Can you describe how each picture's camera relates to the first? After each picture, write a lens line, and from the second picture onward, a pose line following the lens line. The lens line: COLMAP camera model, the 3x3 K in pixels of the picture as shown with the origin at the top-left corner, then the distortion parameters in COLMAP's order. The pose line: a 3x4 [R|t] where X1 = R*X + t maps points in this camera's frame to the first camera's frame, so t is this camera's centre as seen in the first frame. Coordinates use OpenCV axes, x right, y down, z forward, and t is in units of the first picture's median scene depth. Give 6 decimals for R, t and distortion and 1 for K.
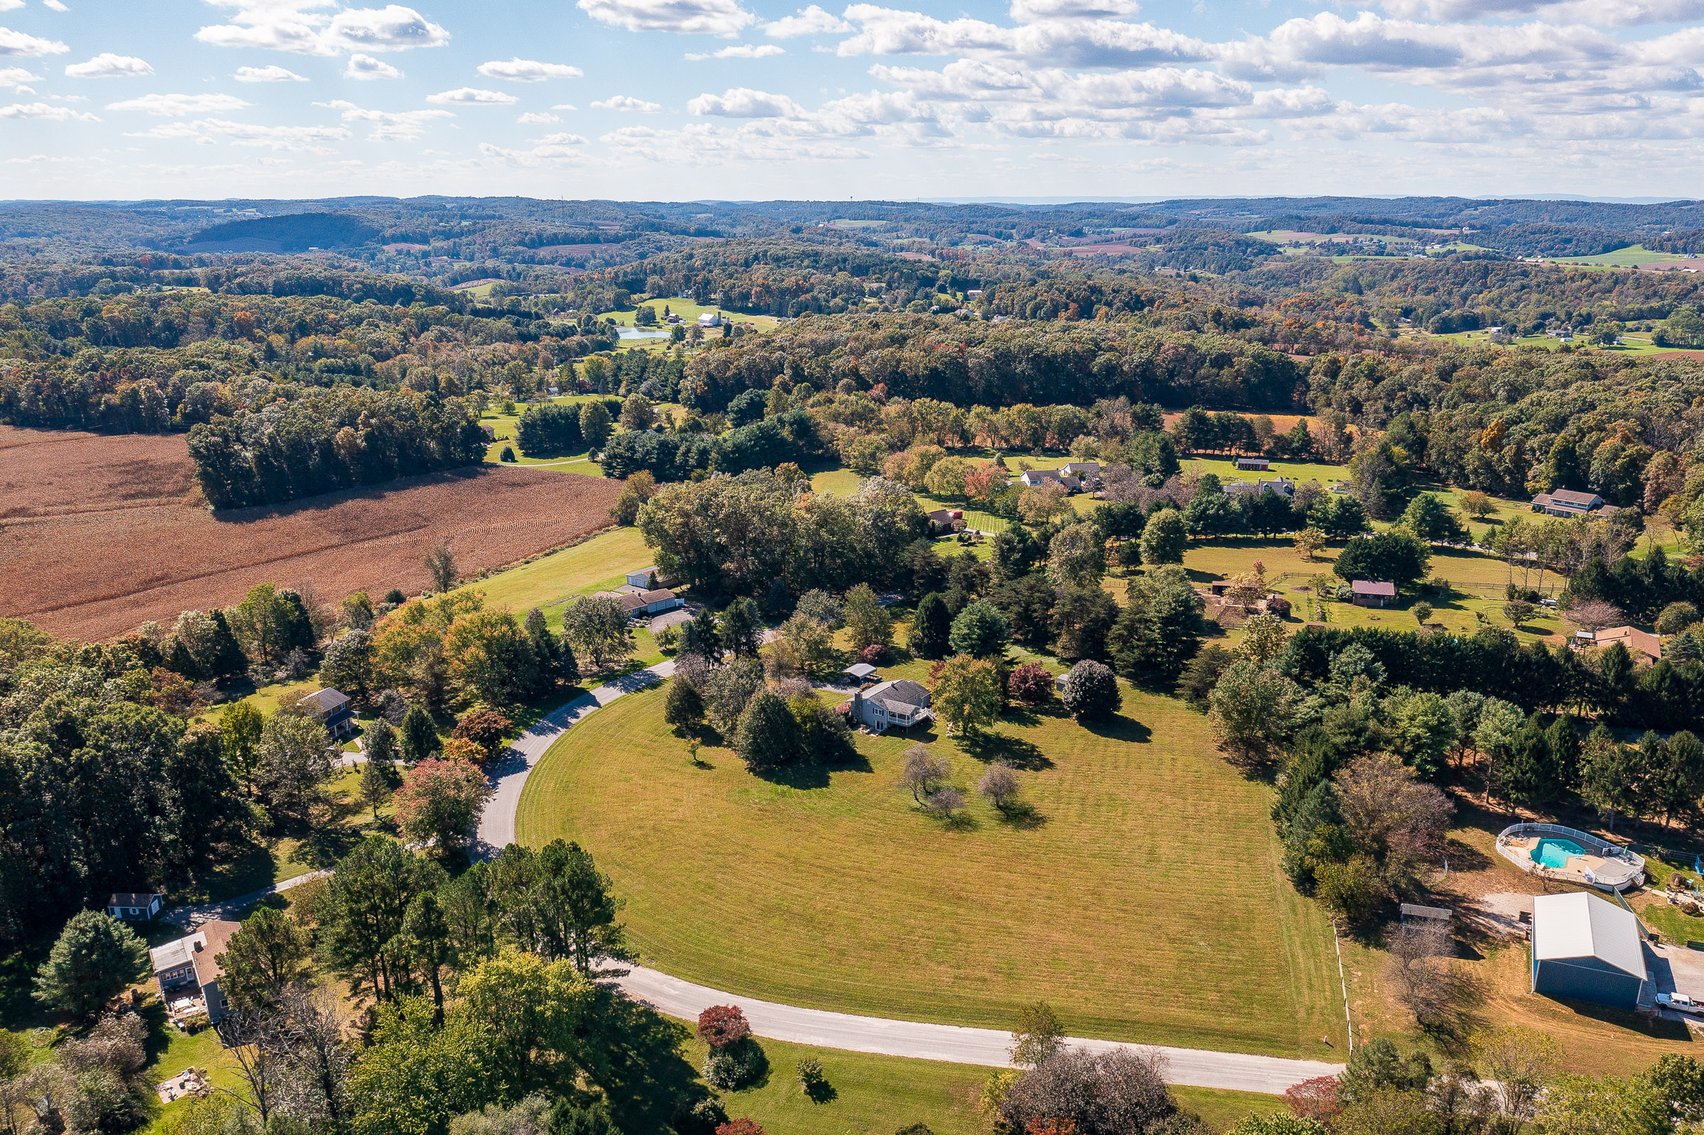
lens RADIAL K [[1382.5, 0, 845.7], [0, 1382.5, 669.4], [0, 0, 1]] dist [-0.005505, 0.001221]
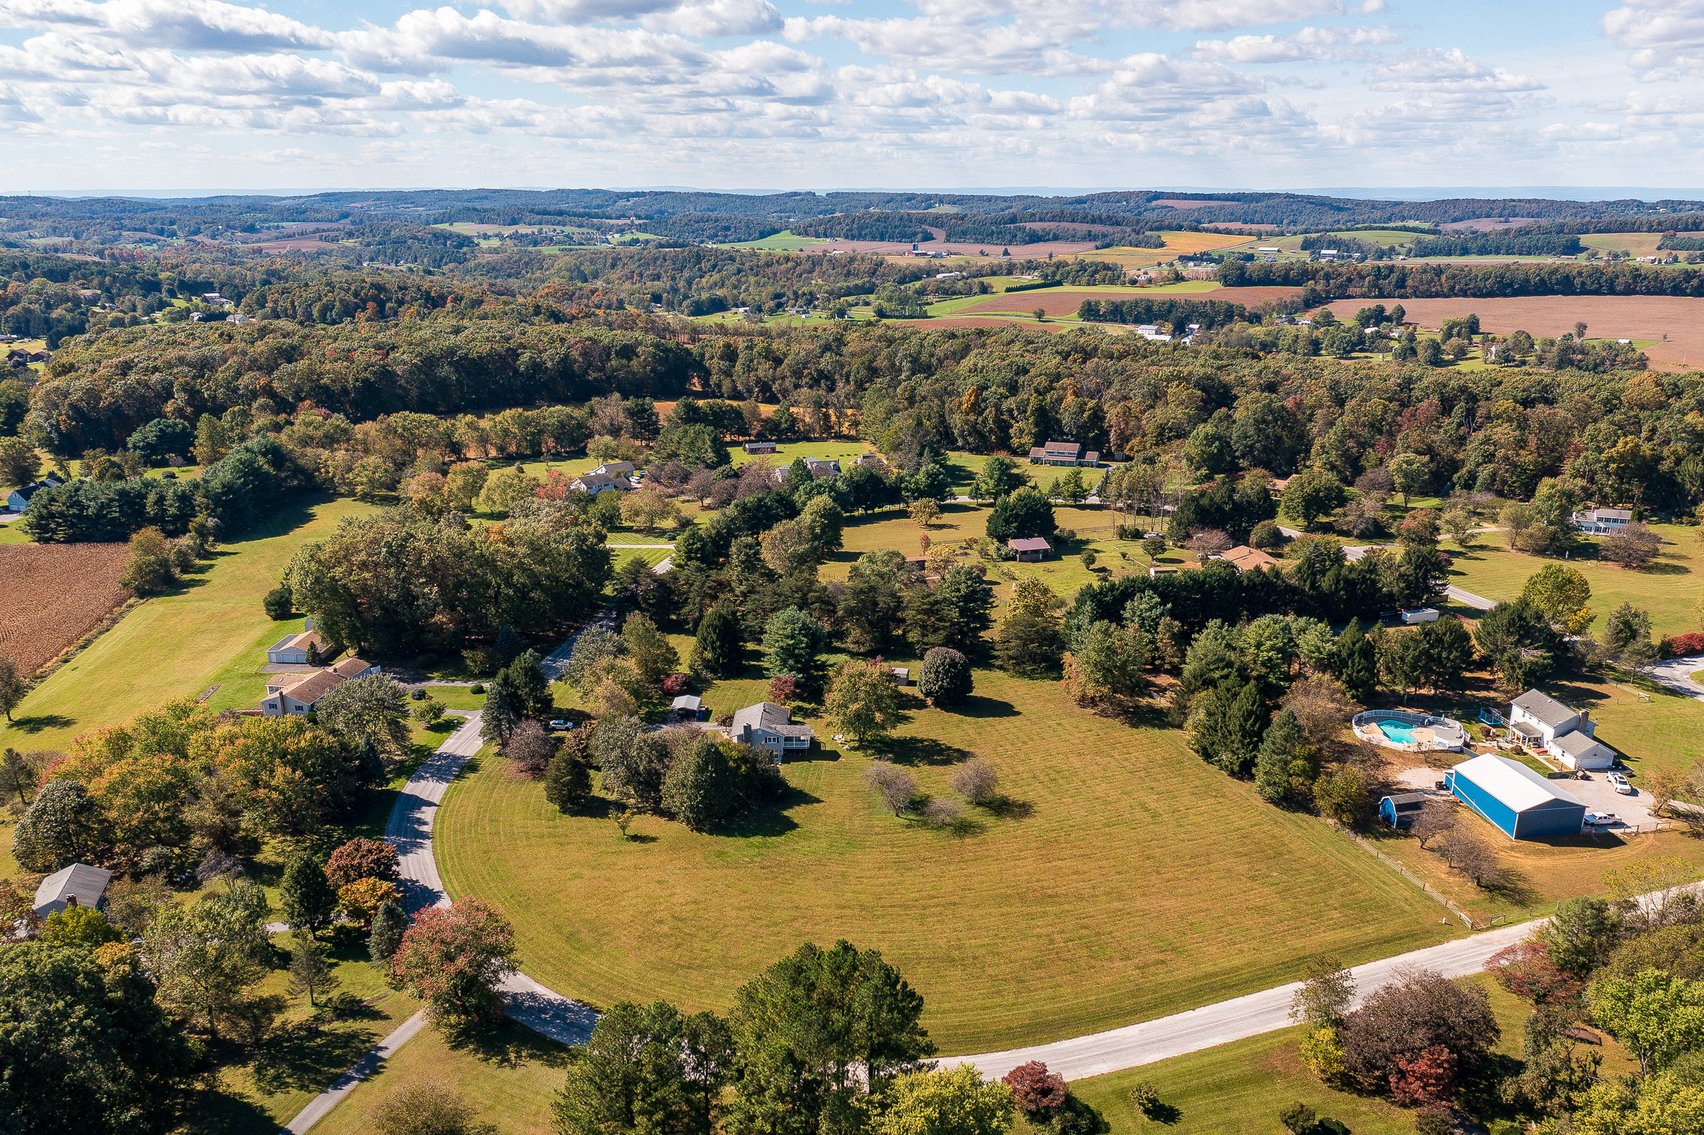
lens RADIAL K [[1375.3, 0, 846.9], [0, 1375.3, 677.4], [0, 0, 1]] dist [-0.012899, 0.005206]
pose [[0.837088, -0.182370, 0.515776, -0.084833], [0.176145, 0.982441, 0.061499, -0.012368], [-0.517935, 0.039371, 0.854513, 0.036392]]
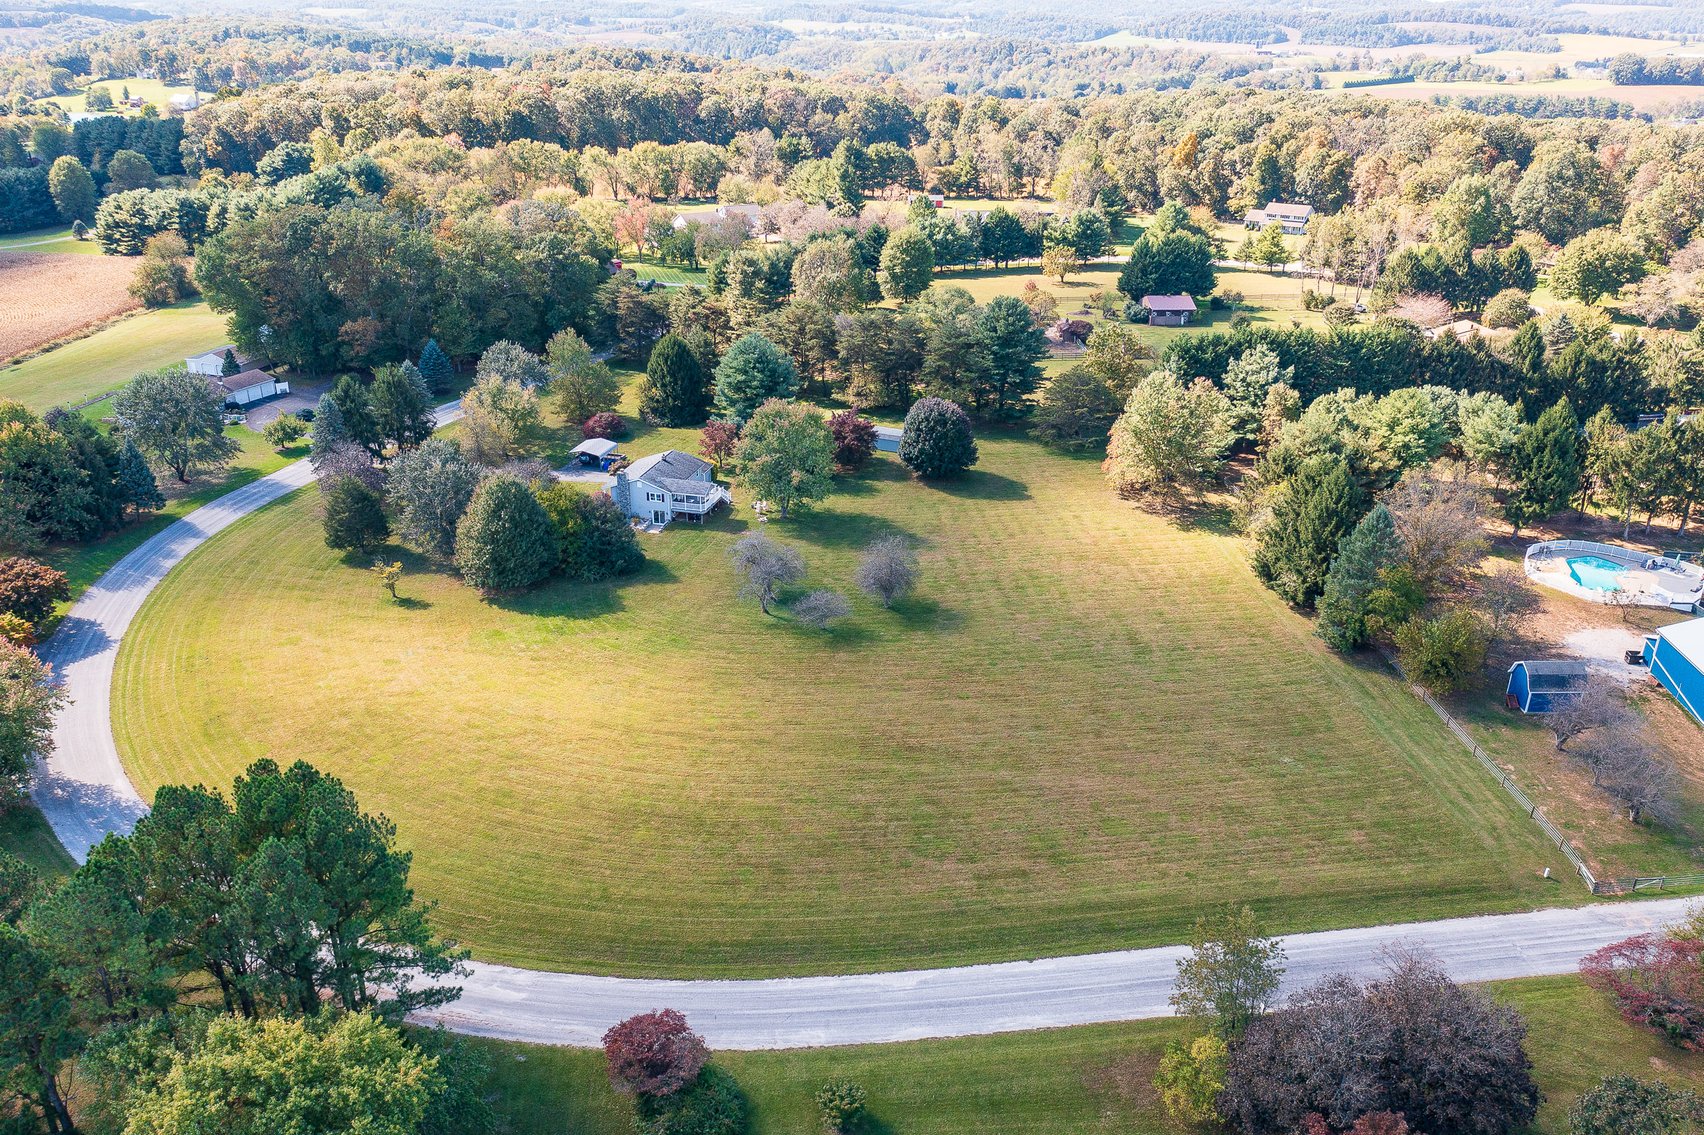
lens RADIAL K [[1375.3, 0, 846.9], [0, 1375.3, 677.4], [0, 0, 1]] dist [-0.012899, 0.005206]
pose [[0.943022, -0.139392, 0.302124, -0.021894], [0.098333, 0.984212, 0.147162, 0.005760], [-0.317868, -0.109068, 0.941841, 0.066418]]
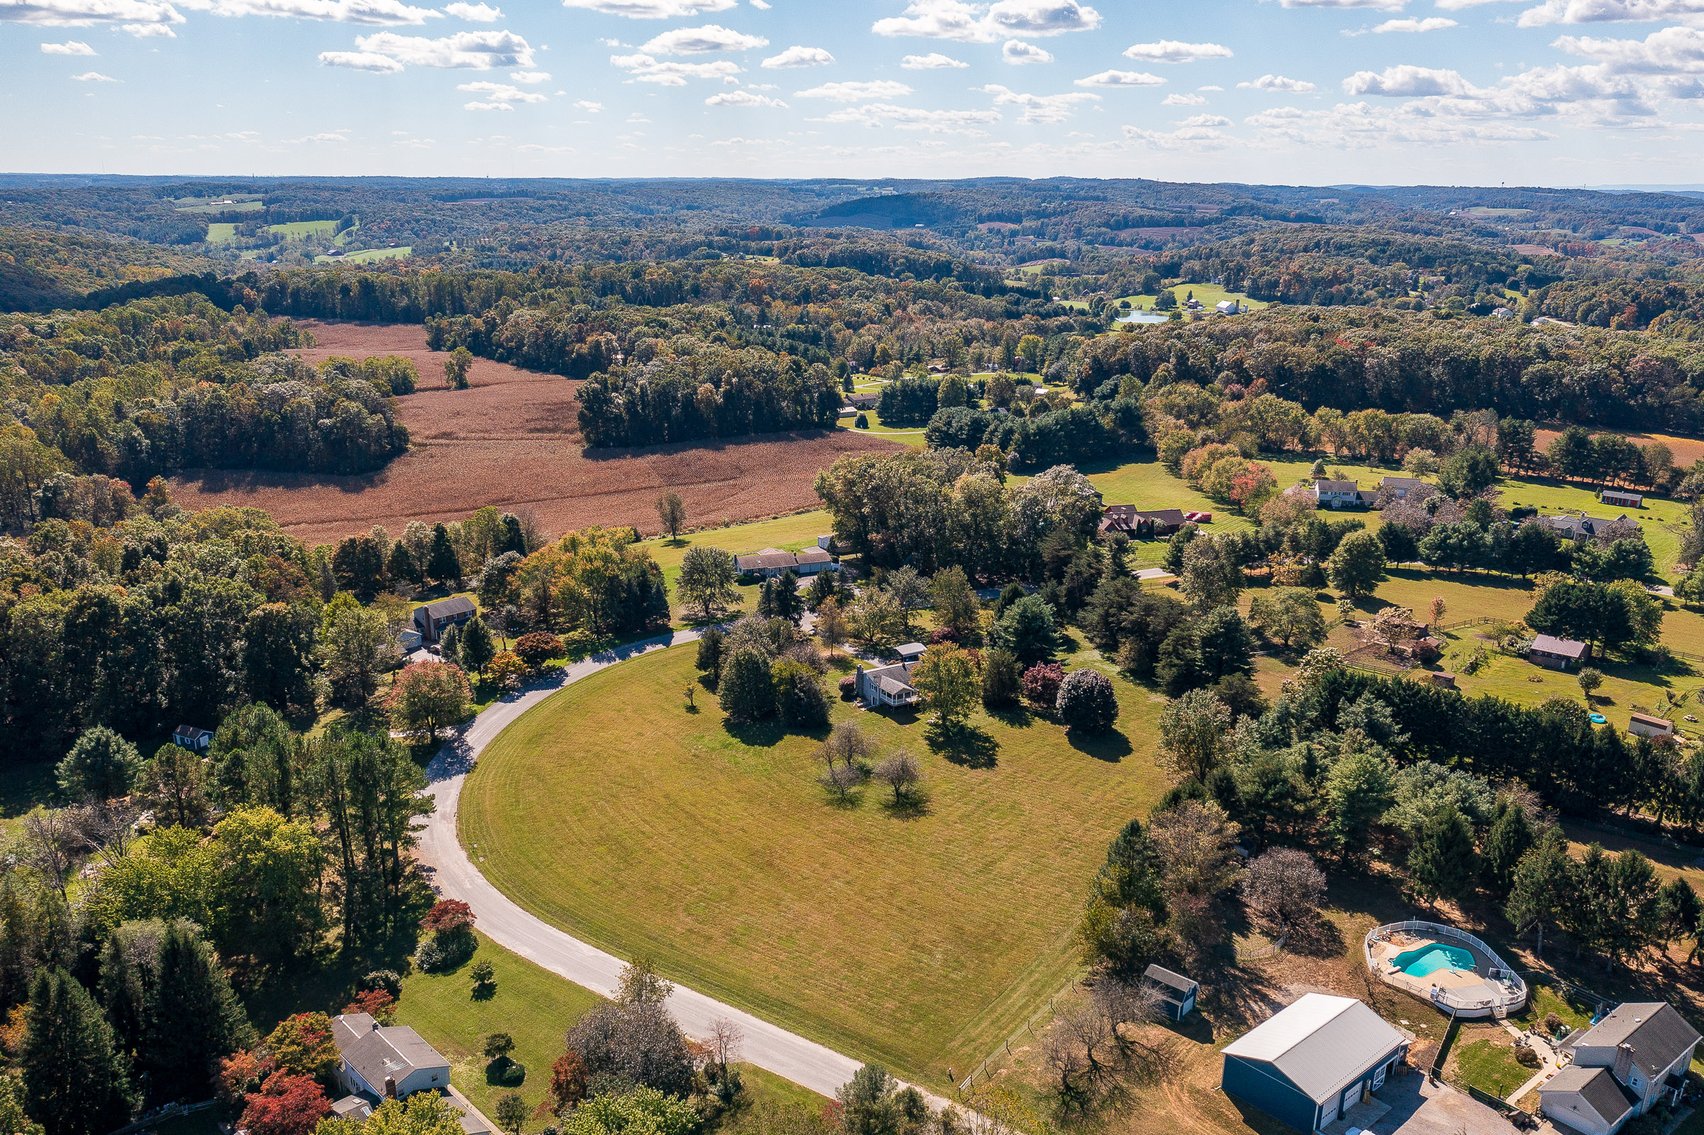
lens RADIAL K [[1382.5, 0, 845.7], [0, 1382.5, 669.4], [0, 0, 1]] dist [-0.005505, 0.001221]
pose [[0.907524, 0.148055, -0.393038, 0.083215], [-0.143570, 0.988792, 0.040970, -0.004325], [0.394699, 0.019248, 0.918609, 0.013527]]
